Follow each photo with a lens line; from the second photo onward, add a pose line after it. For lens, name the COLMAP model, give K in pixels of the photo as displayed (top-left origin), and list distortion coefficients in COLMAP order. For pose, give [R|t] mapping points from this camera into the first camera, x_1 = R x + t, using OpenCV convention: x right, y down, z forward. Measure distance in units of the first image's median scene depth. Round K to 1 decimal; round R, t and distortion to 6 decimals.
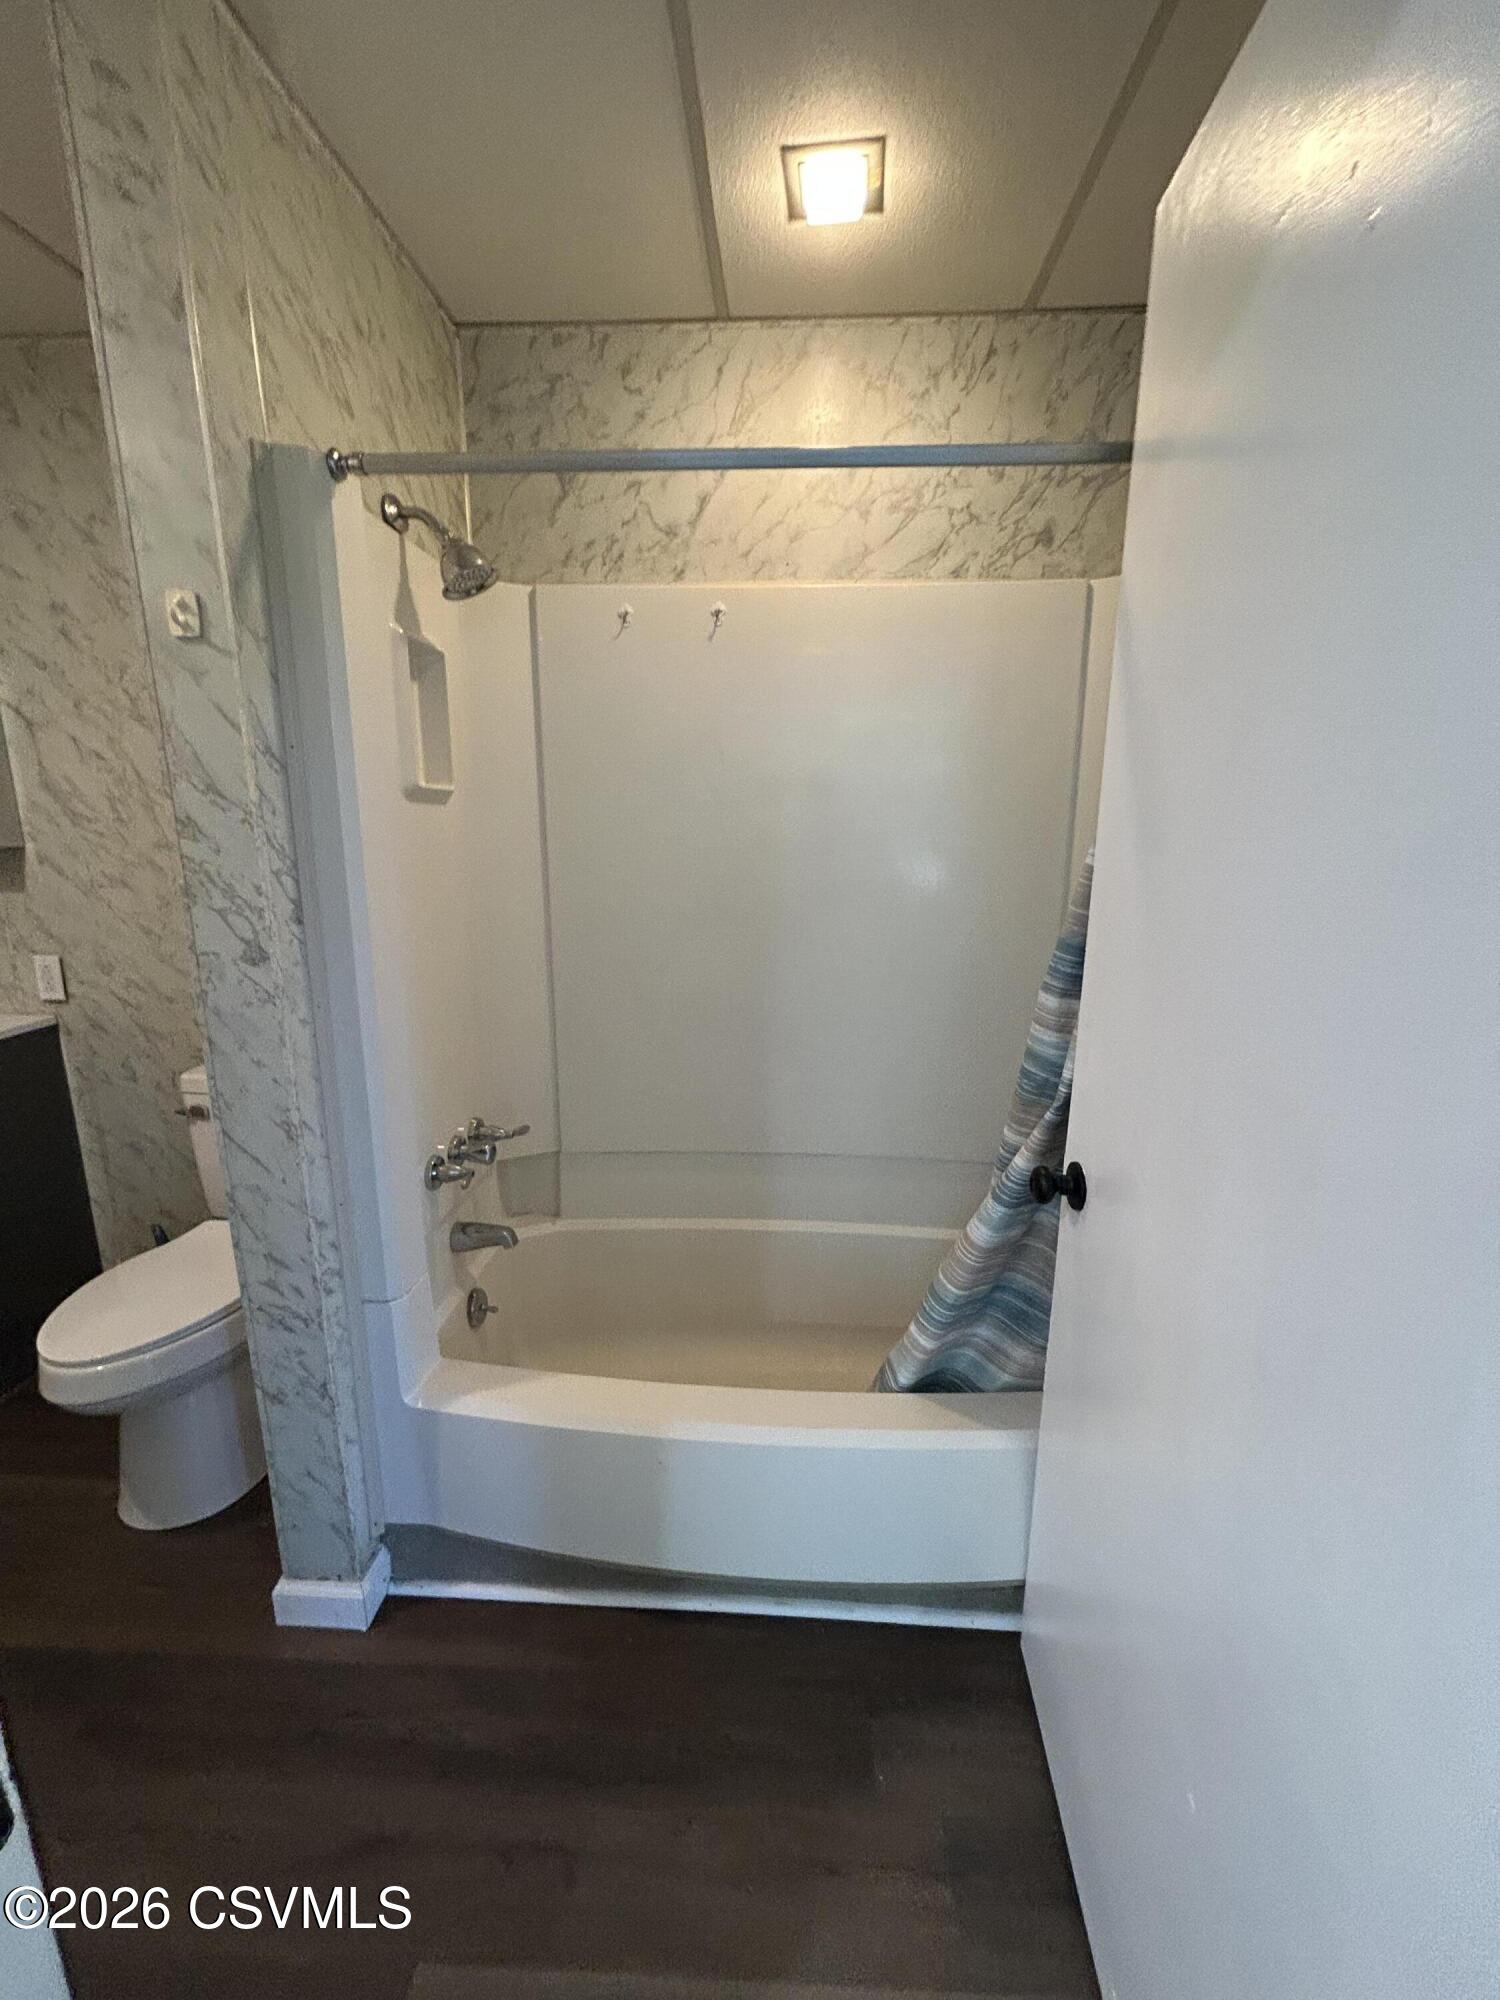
lens RADIAL K [[809.2, 0, 750.0], [0, 809.2, 1000.0], [0, 0, 1]] dist [0.000807, 0.000332]
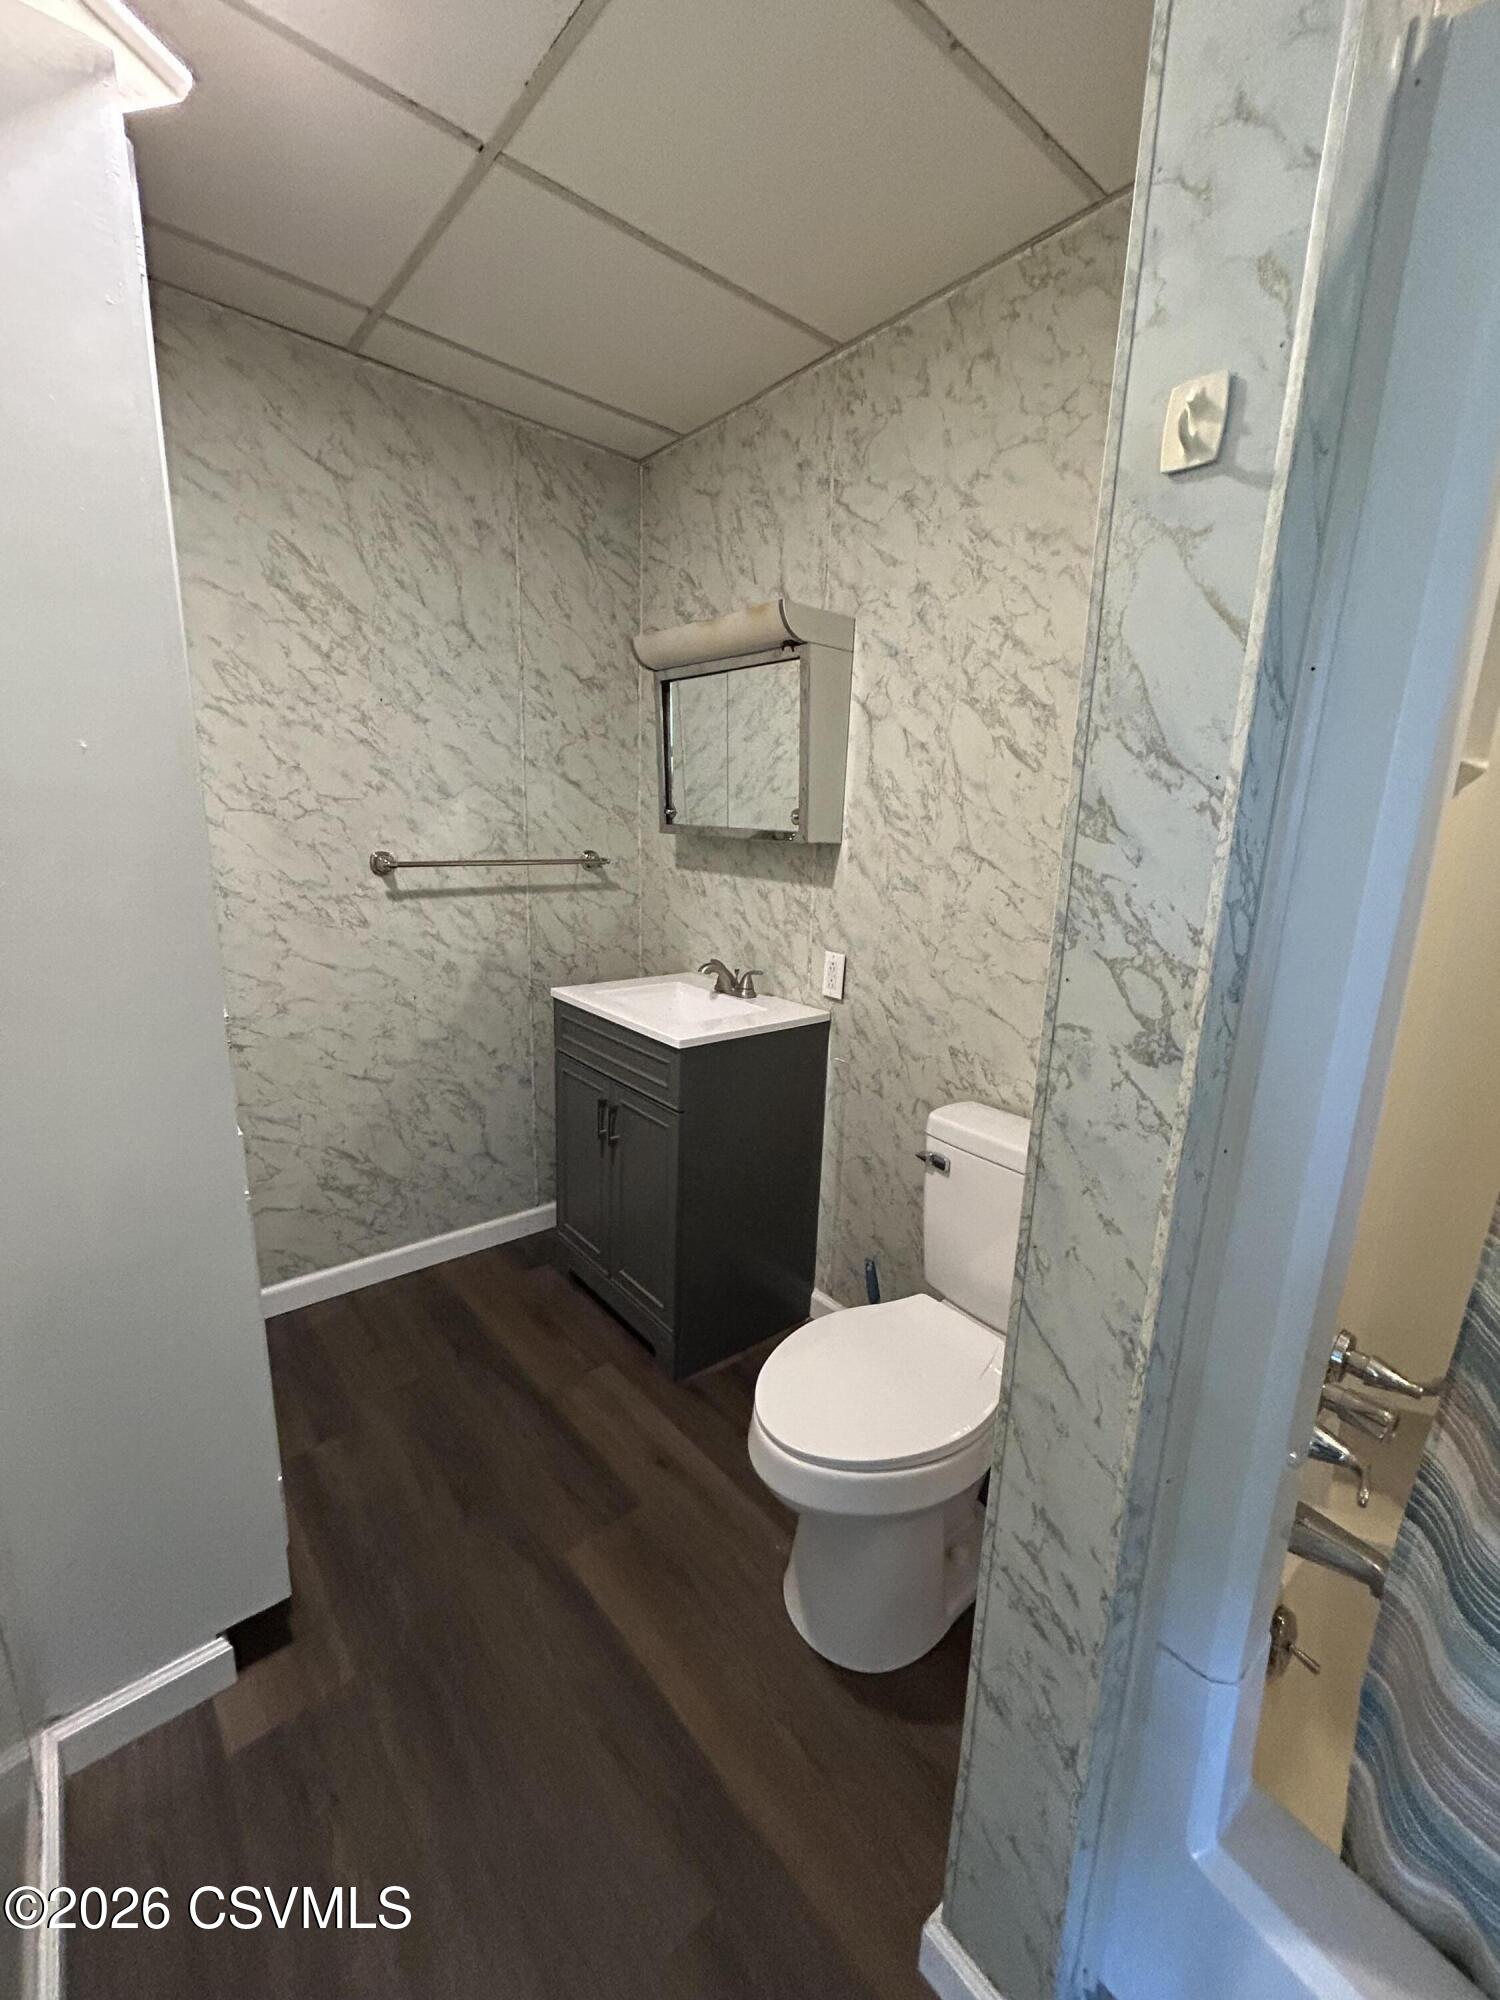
lens RADIAL K [[809.2, 0, 750.0], [0, 809.2, 1000.0], [0, 0, 1]] dist [0.000807, 0.000332]
pose [[0.690278, 0.176228, -0.701755, -0.257999], [-0.188959, 0.980134, 0.060267, -0.042260], [0.698435, 0.091002, 0.709865, 0.249871]]
